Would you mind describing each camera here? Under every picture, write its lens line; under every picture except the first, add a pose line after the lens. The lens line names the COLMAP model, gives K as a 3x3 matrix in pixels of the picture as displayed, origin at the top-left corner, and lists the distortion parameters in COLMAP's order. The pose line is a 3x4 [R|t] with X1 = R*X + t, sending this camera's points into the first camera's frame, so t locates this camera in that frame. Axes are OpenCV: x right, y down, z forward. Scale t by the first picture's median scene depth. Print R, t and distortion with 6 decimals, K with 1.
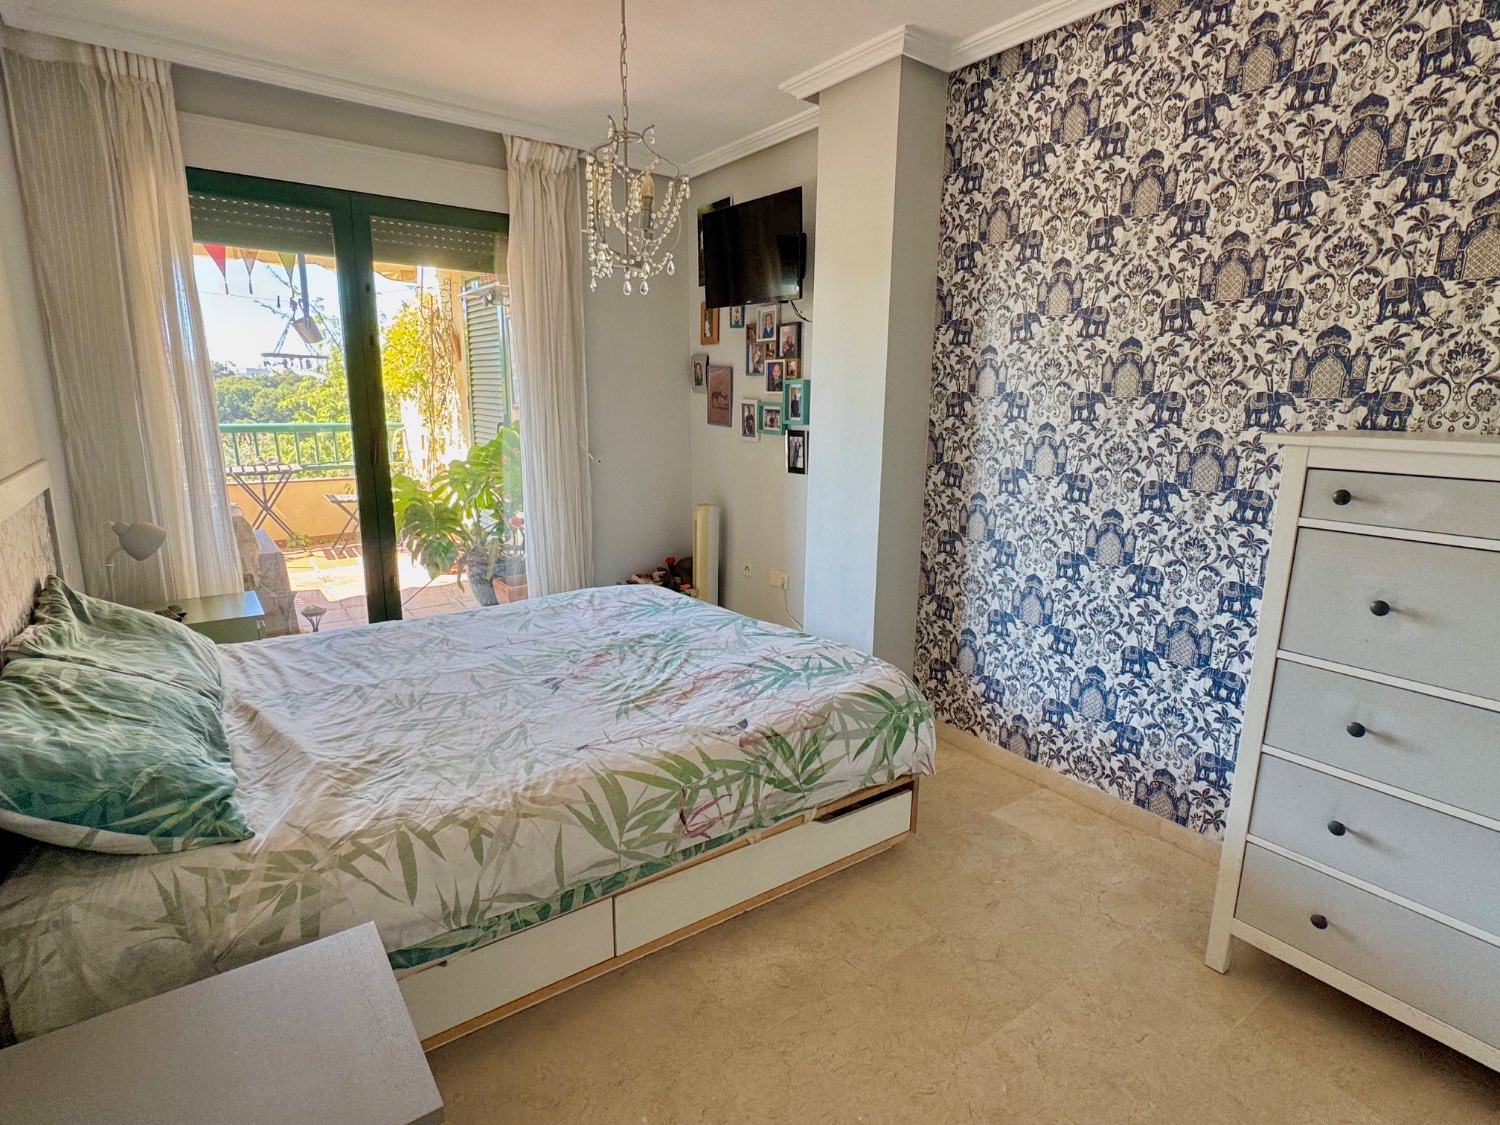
lens RADIAL K [[781.5, 0, 753.0], [0, 781.5, 567.1], [0, 0, 1]] dist [-0.006241, -0.000488]
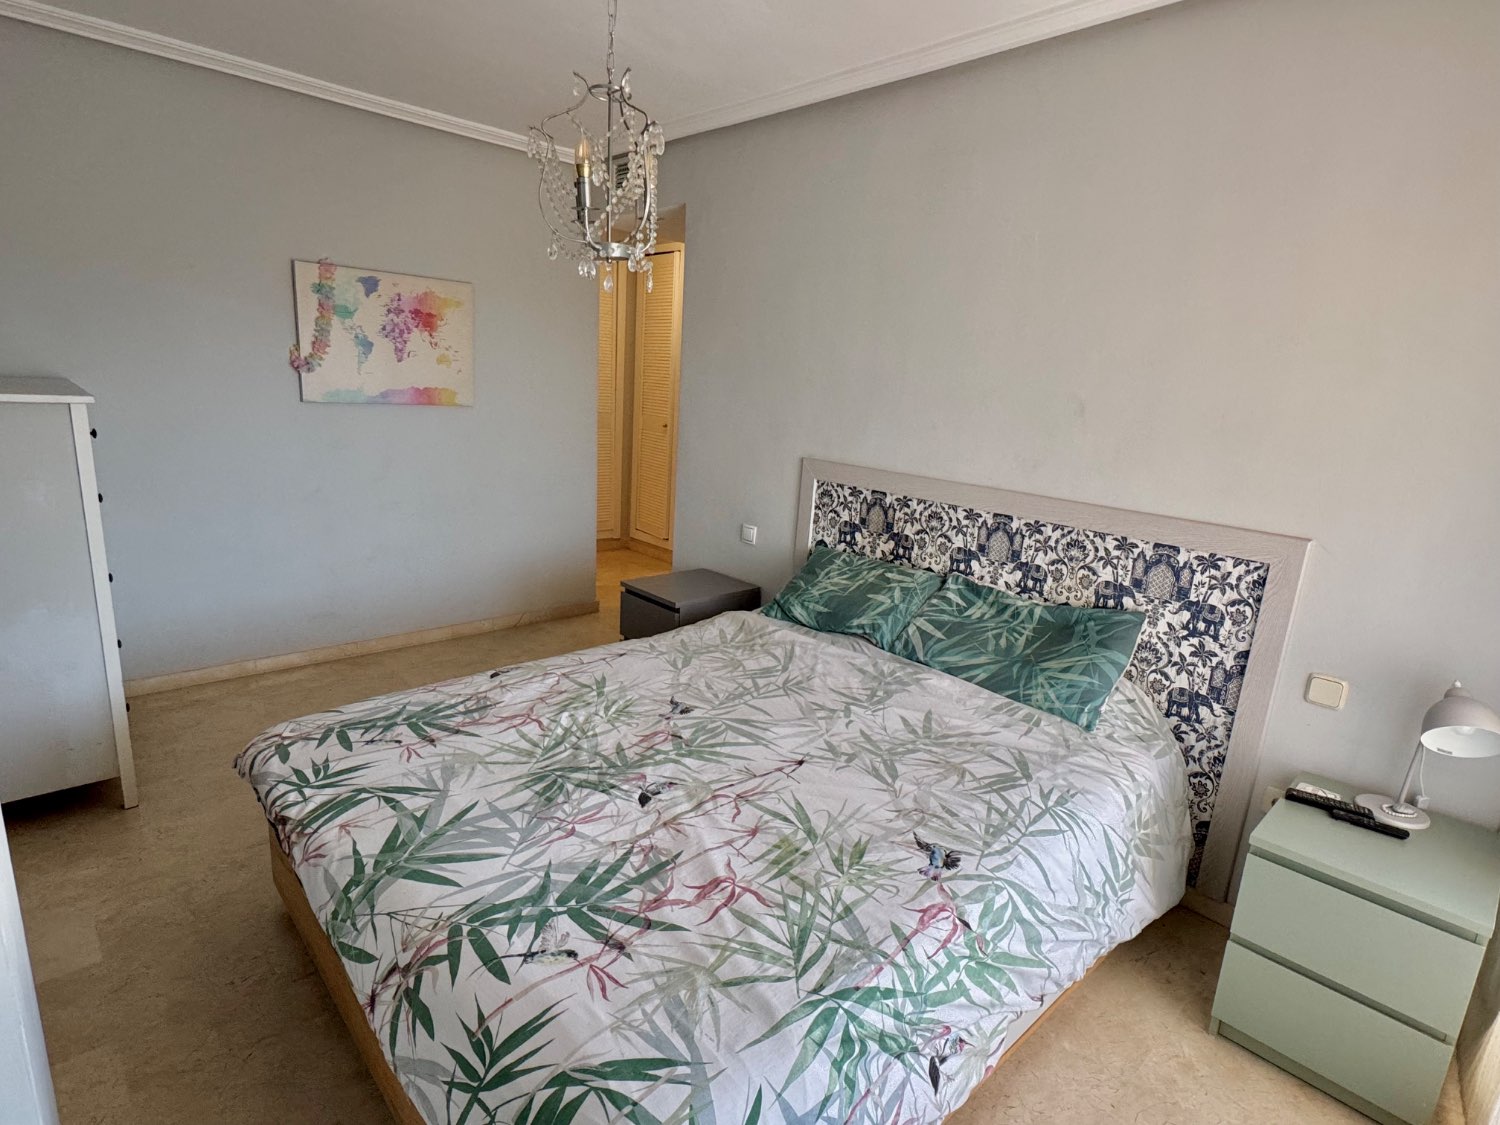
lens RADIAL K [[781.5, 0, 751.7], [0, 781.5, 571.9], [0, 0, 1]] dist [-0.006241, -0.000488]
pose [[-0.989063, -0.041579, -0.141514, -0.170698], [-0.100386, 0.892701, 0.439326, -0.378231], [0.108063, 0.448727, -0.887111, 1.541193]]
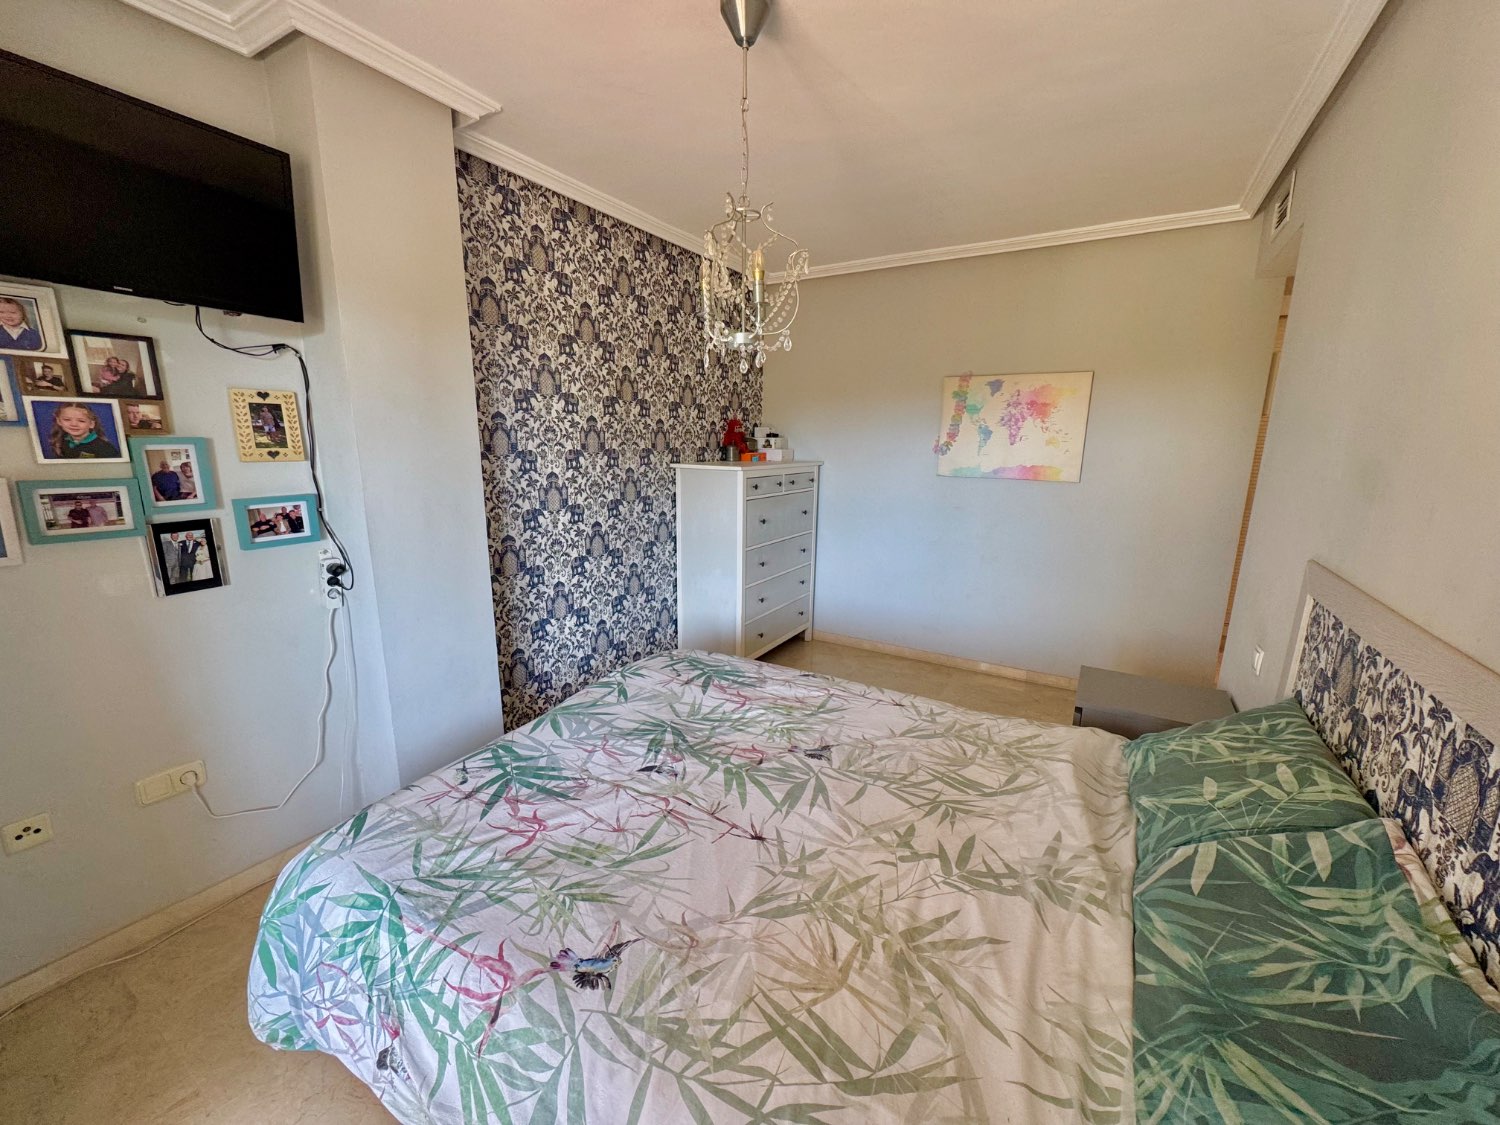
lens RADIAL K [[594.5, 0, 748.7], [0, 594.5, 566.1], [0, 0, 1]] dist [-0.004027, 0.000276]
pose [[-0.387015, -0.210622, 0.897696, -0.743813], [0.182111, 0.936926, 0.298338, -0.282386], [-0.903911, 0.278942, -0.324248, 1.084921]]
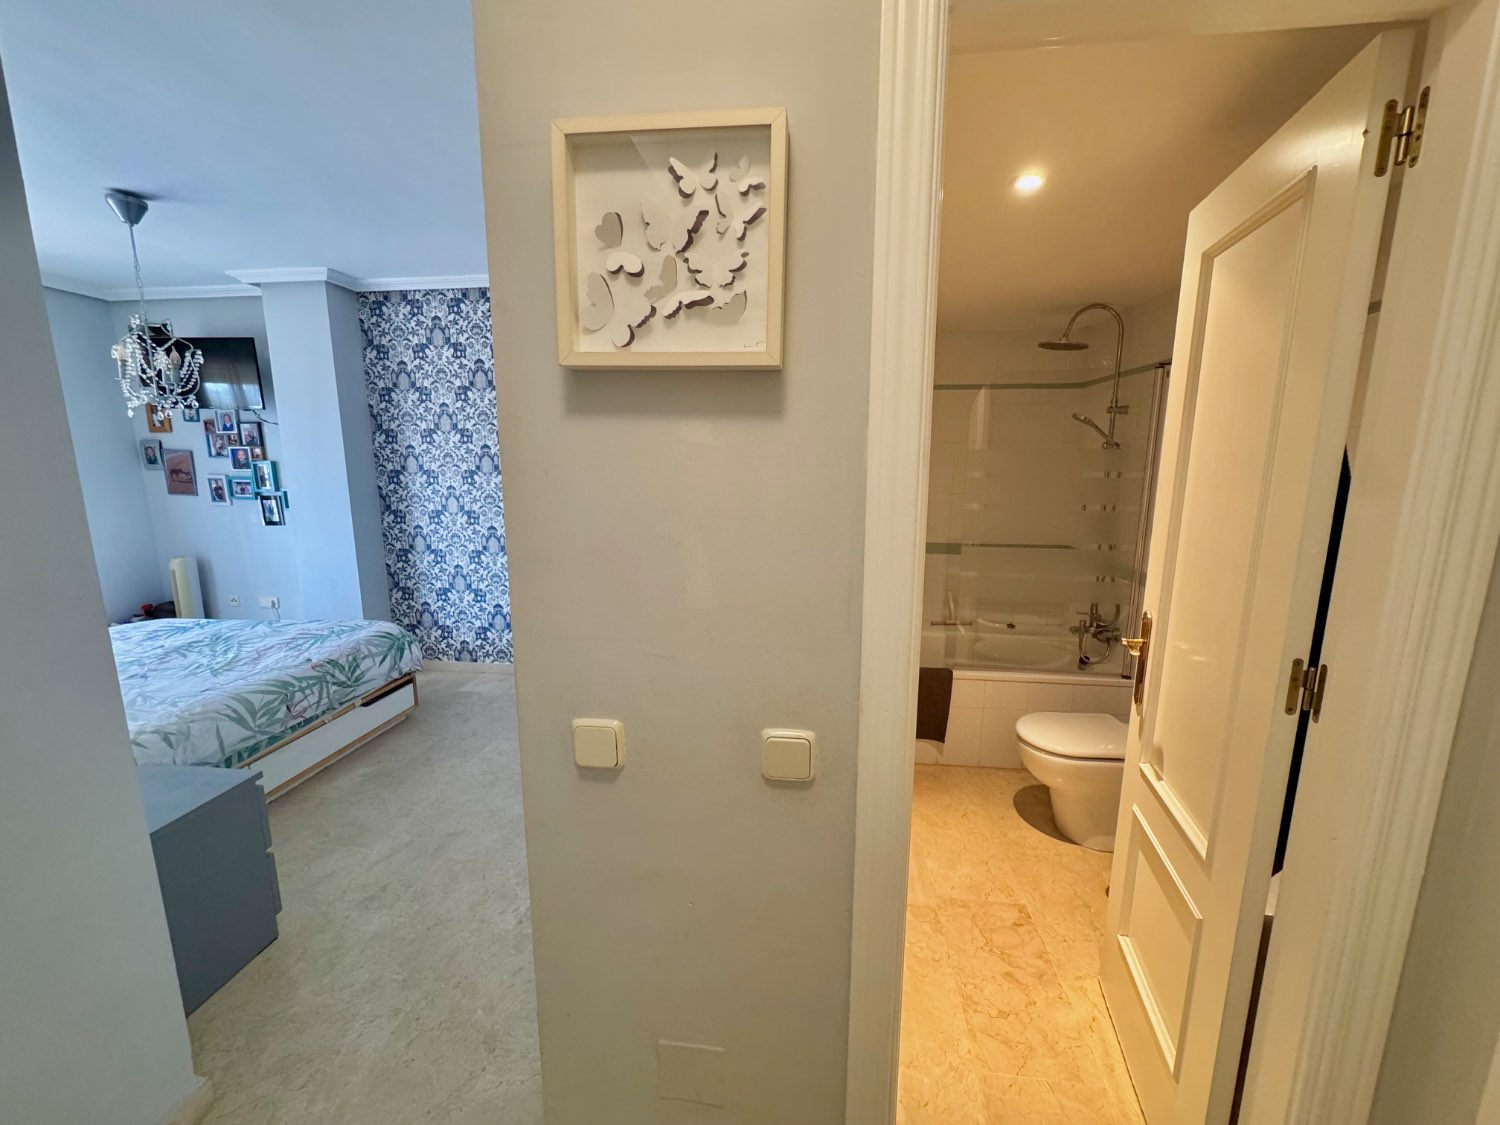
lens RADIAL K [[594.5, 0, 750.1], [0, 594.5, 565.2], [0, 0, 1]] dist [-0.004027, 0.000276]
pose [[0.675933, -0.142476, 0.723060, -0.216927], [0.163318, 0.985698, 0.041554, 0.071365], [-0.718639, 0.090001, 0.689535, -0.538830]]
